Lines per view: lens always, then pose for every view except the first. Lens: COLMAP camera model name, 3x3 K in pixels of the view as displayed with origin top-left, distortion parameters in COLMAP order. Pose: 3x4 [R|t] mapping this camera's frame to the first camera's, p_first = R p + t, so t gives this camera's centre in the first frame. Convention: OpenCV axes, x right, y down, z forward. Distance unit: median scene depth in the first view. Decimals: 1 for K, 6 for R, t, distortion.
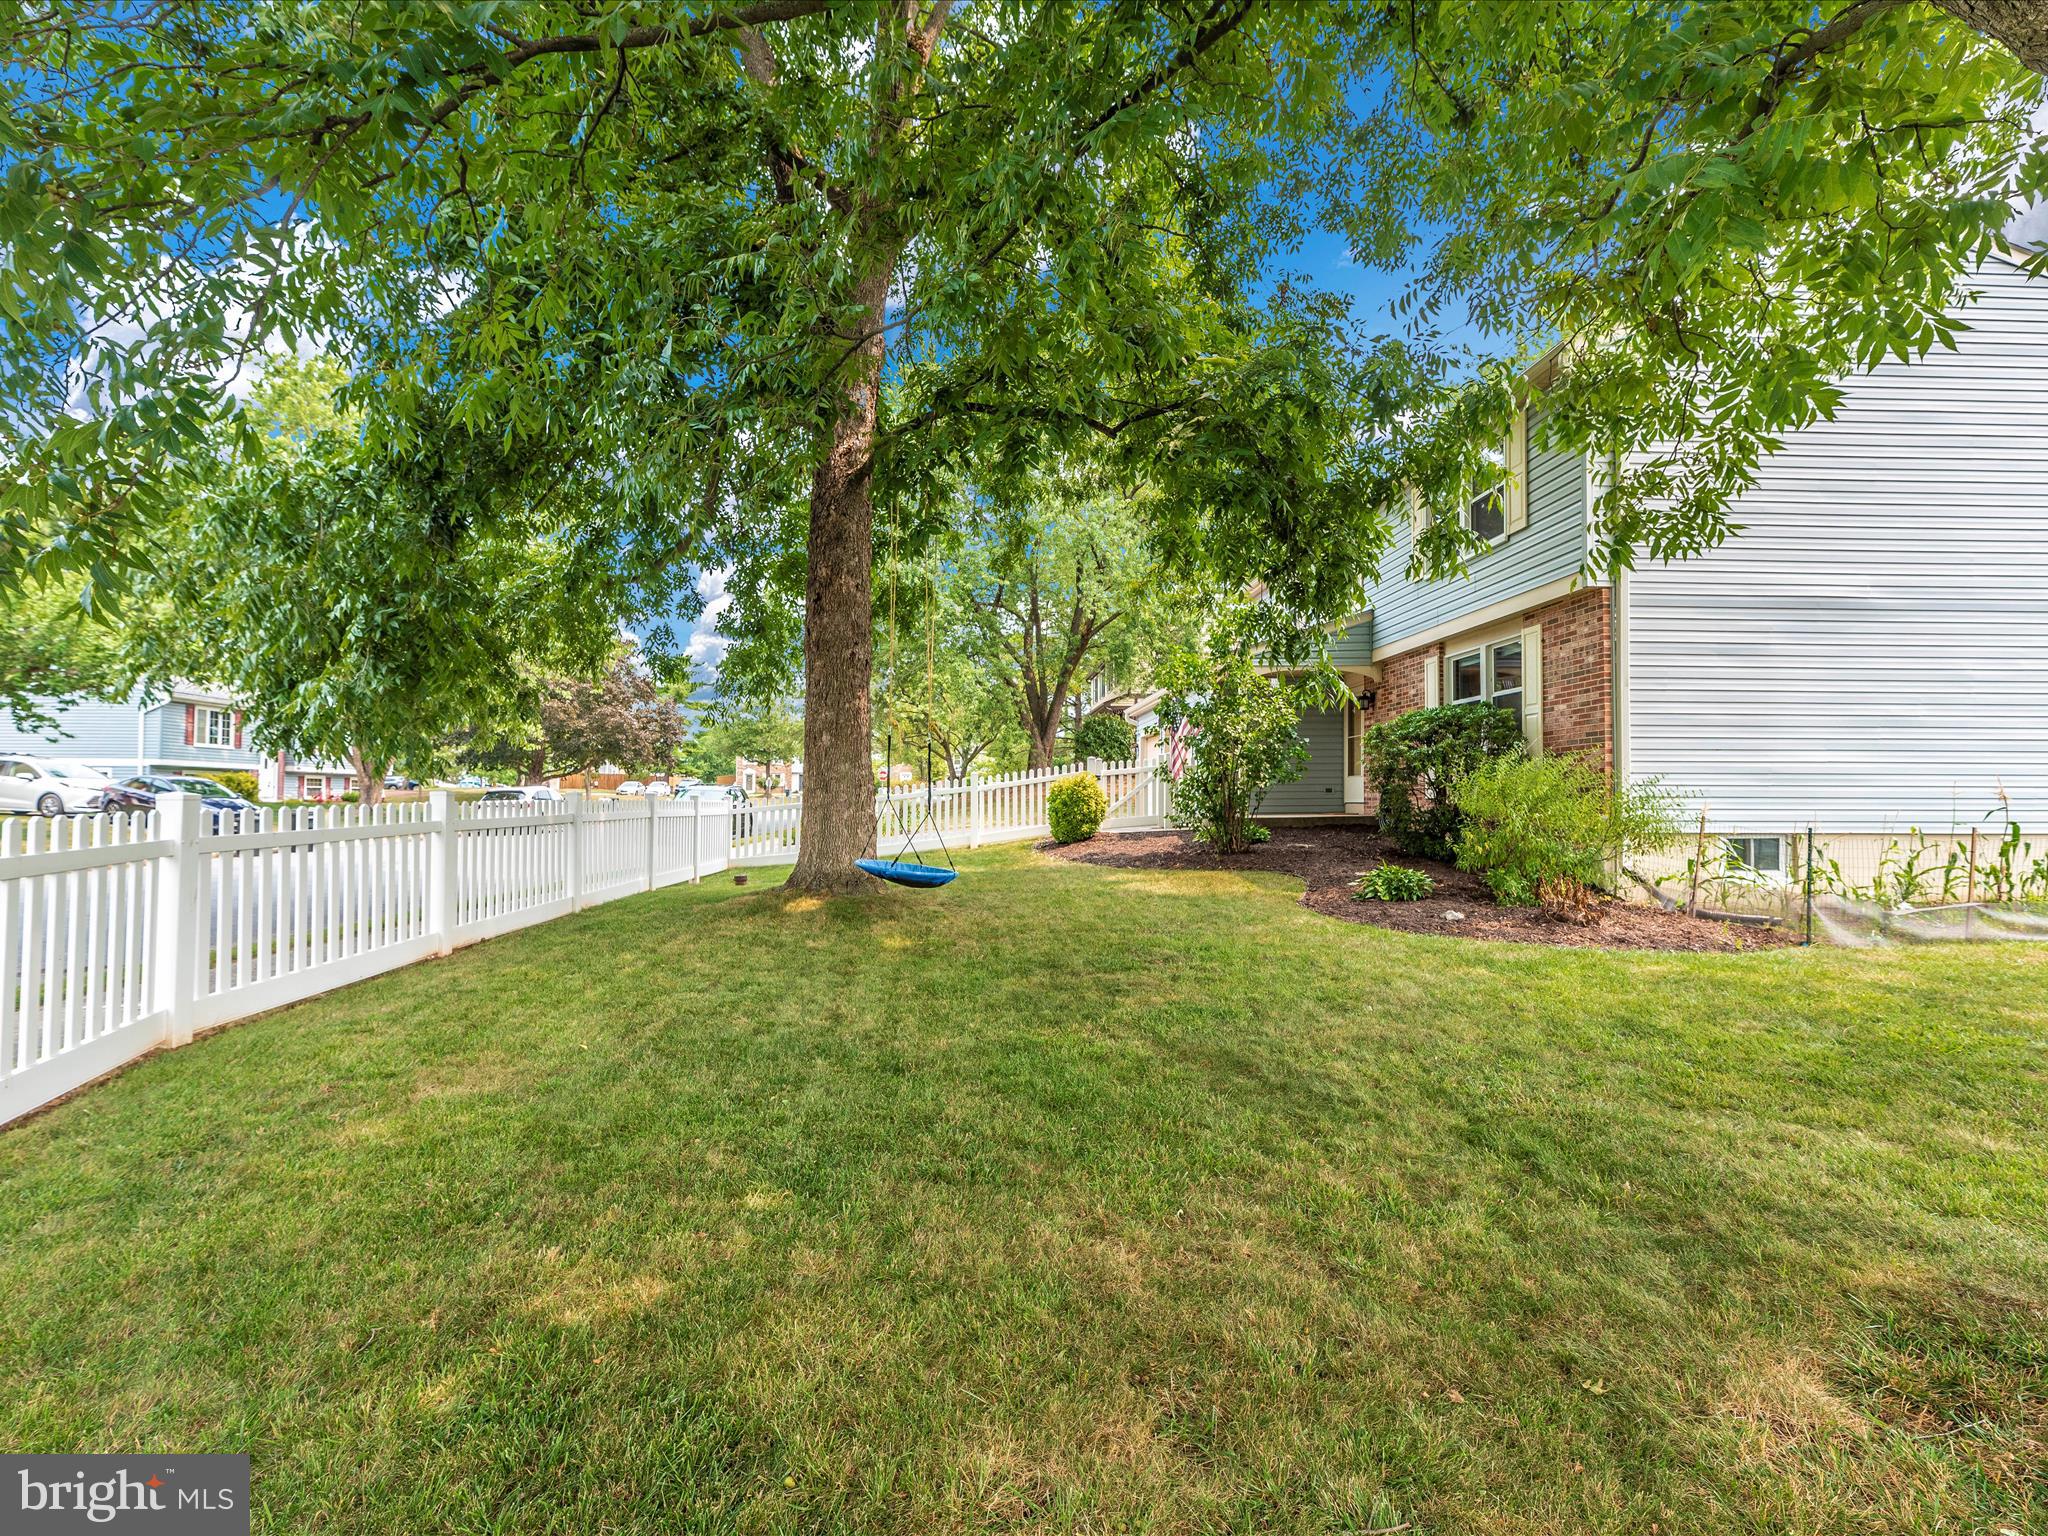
lens RADIAL K [[923.8, 0, 1024.0], [0, 923.8, 768.0], [0, 0, 1]] dist [0.000202, -0.001101]
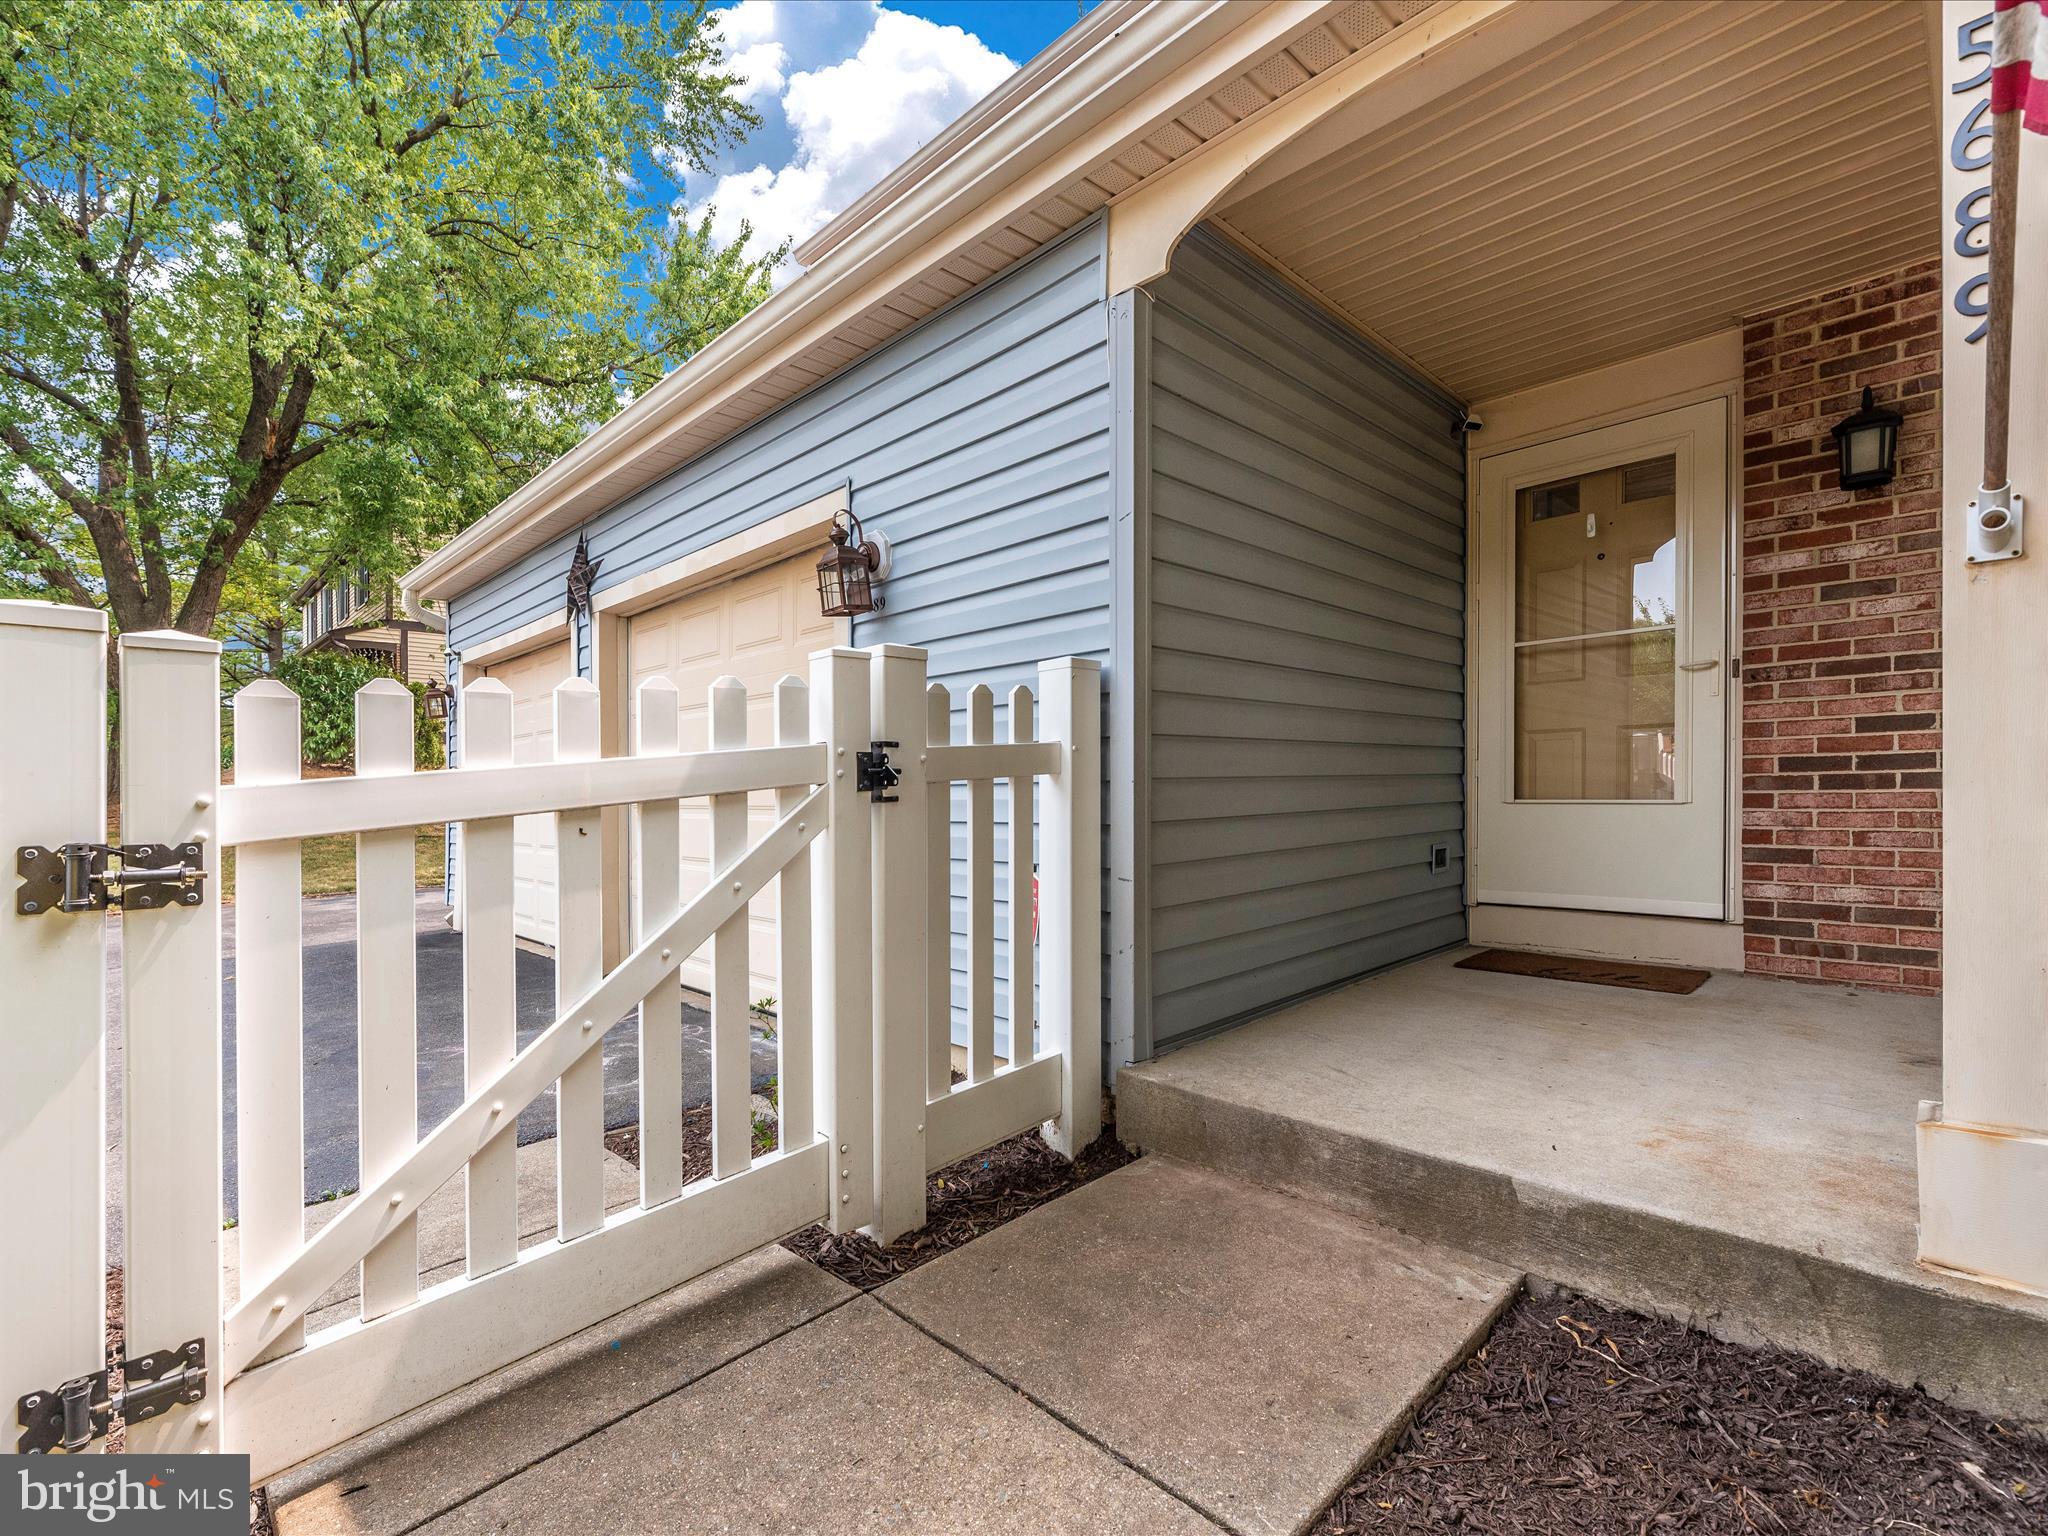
lens RADIAL K [[923.8, 0, 1024.0], [0, 923.8, 768.0], [0, 0, 1]] dist [0.000202, -0.001101]
pose [[0.746230, 0.006741, 0.665654, 0.104641], [-0.009442, 0.999955, 0.000459, 0.001592], [-0.665622, -0.006627, 0.746260, 1.117550]]
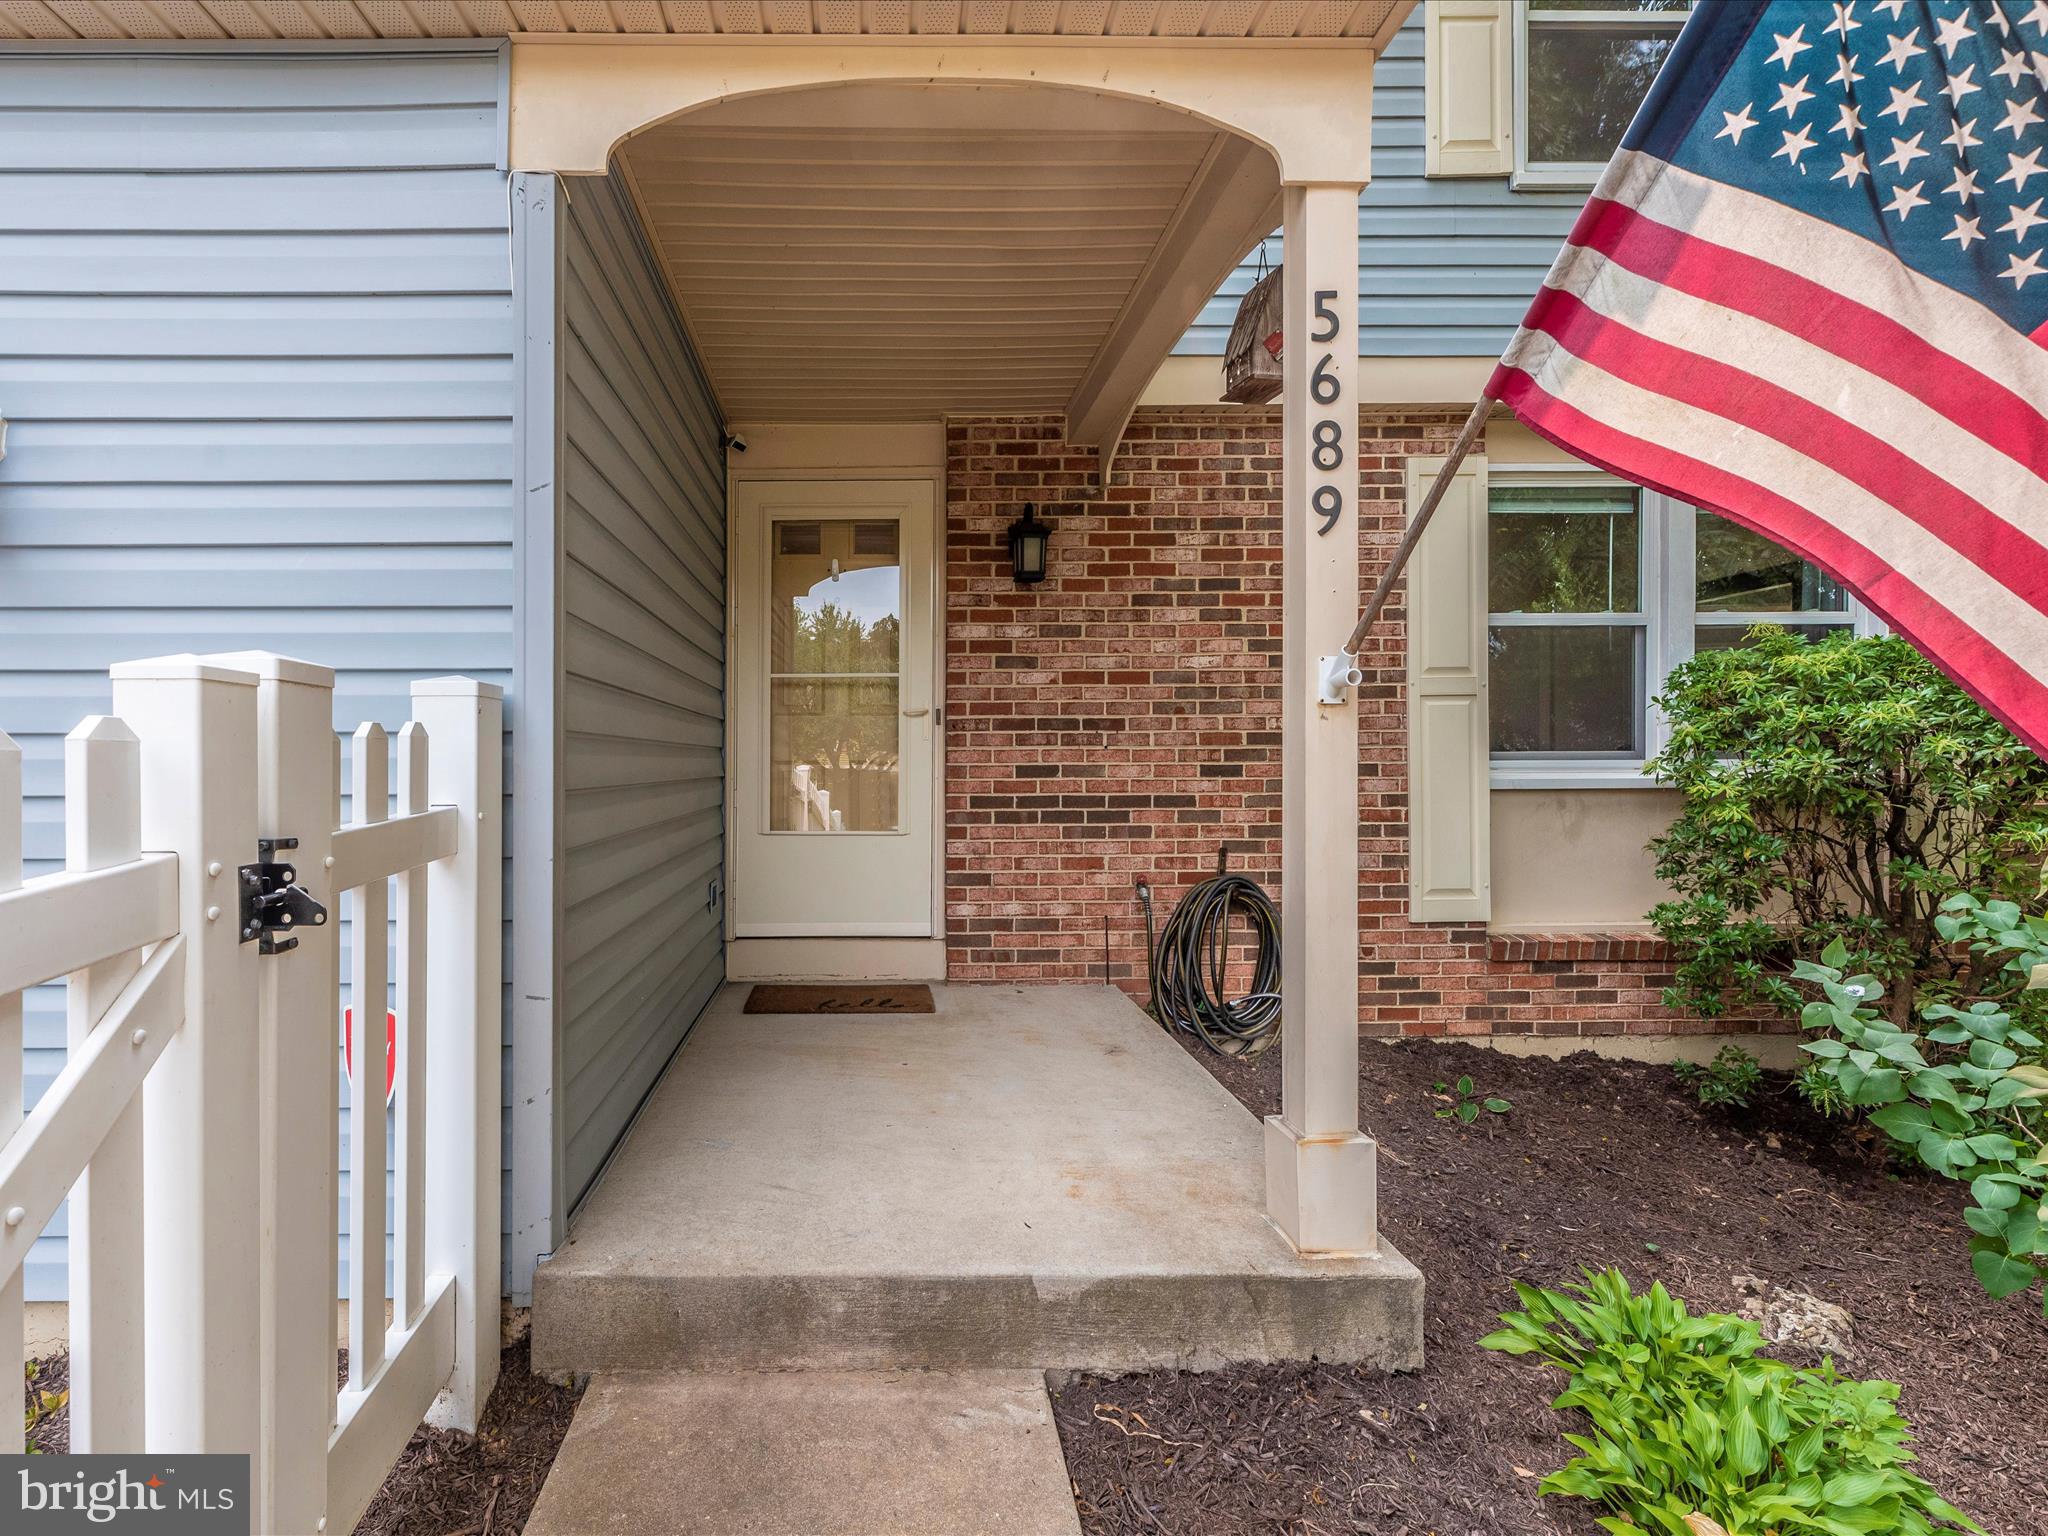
lens RADIAL K [[994.4, 0, 1024.3], [0, 994.4, 793.0], [0, 0, 1]] dist [0.007099, 0.001221]
pose [[0.057517, 0.014855, 0.998234, 0.103620], [-0.042865, 0.999004, -0.012396, -0.008849], [-0.997424, -0.042076, 0.058096, 1.177513]]
